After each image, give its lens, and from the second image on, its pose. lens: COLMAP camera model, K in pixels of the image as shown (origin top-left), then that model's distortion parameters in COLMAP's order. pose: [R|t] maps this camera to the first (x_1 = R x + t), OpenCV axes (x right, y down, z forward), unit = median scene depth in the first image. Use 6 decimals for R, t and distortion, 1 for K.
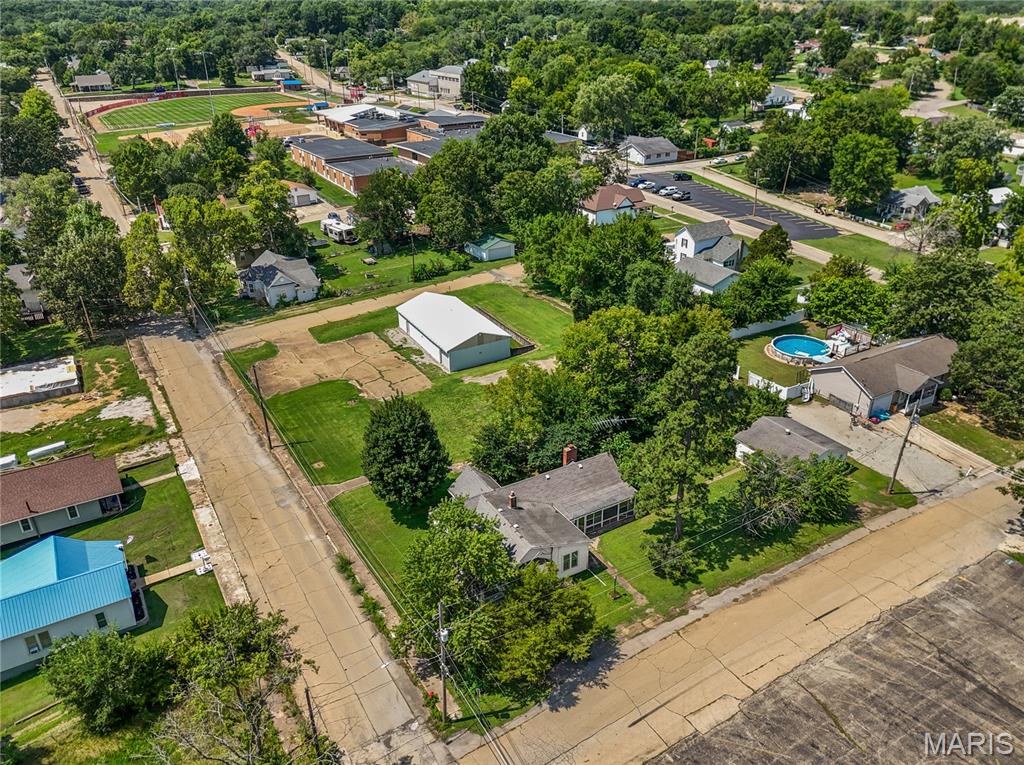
lens RADIAL K [[759.1, 0, 514.8], [0, 759.1, 392.9], [0, 0, 1]] dist [0.085852, -0.108745]
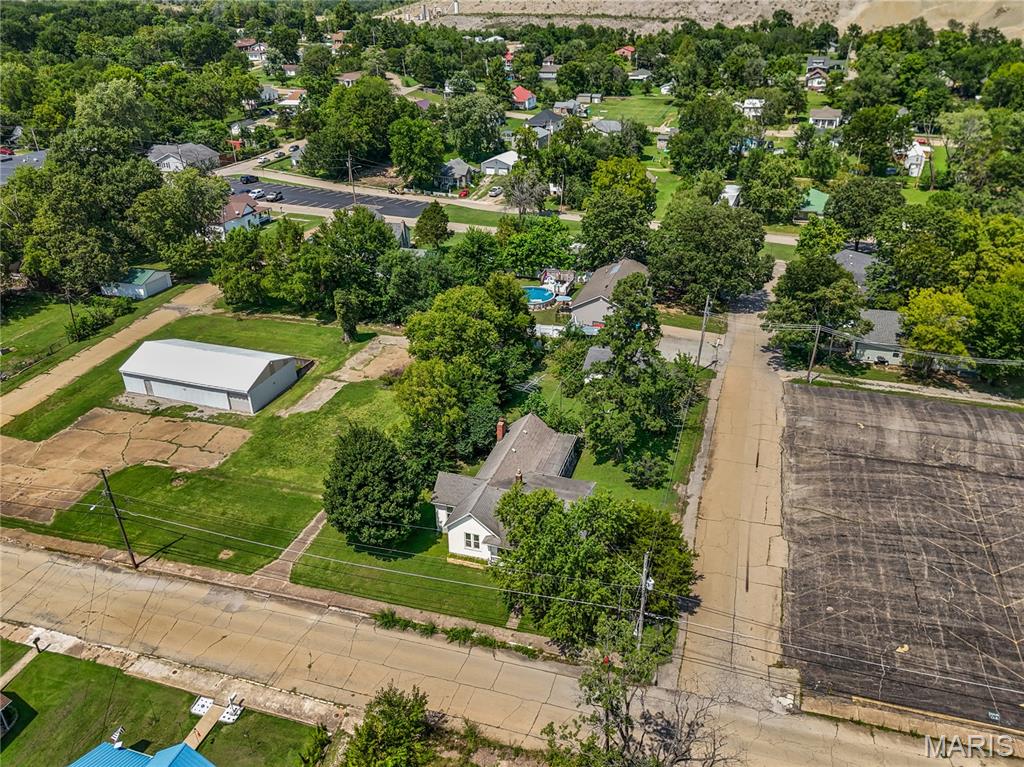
lens RADIAL K [[760.2, 0, 512.0], [0, 760.2, 383.5], [0, 0, 1]] dist [0.068785, -0.061940]
pose [[0.748984, -0.302424, 0.589544, -0.337587], [0.309070, 0.946494, 0.092875, -0.045357], [-0.586087, 0.112649, 0.802379, 0.099250]]
